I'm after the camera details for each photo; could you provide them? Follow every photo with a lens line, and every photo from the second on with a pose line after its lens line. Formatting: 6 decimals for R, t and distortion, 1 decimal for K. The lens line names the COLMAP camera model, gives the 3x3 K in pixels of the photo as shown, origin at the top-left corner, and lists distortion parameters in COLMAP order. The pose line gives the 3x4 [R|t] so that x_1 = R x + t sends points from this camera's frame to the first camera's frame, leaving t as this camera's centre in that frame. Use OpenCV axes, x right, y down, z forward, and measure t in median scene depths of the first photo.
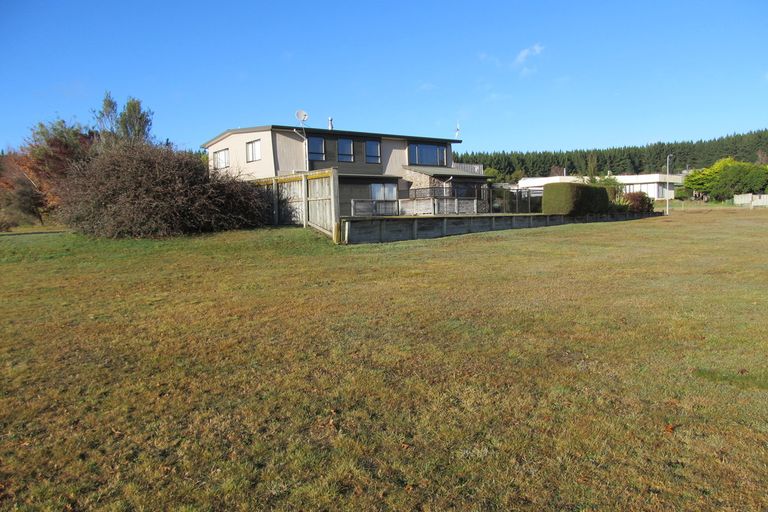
lens RADIAL K [[630.9, 0, 383.8], [0, 630.9, 258.3], [0, 0, 1]] dist [-0.008894, -0.006591]
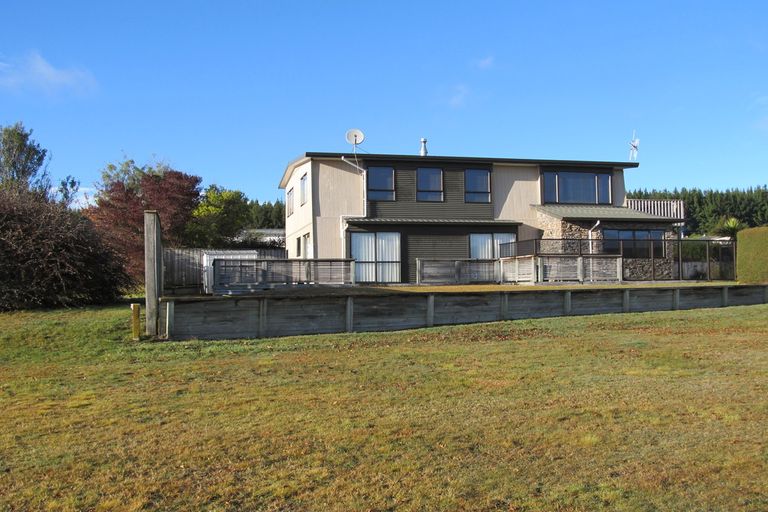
lens RADIAL K [[812.9, 0, 384.0], [0, 812.9, 253.2], [0, 0, 1]] dist [-0.012198, 0.000000]
pose [[0.932280, -0.003998, -0.361714, 0.198448], [-0.029833, 0.995683, -0.087897, -0.021836], [0.360504, 0.092736, 0.928136, 0.188544]]
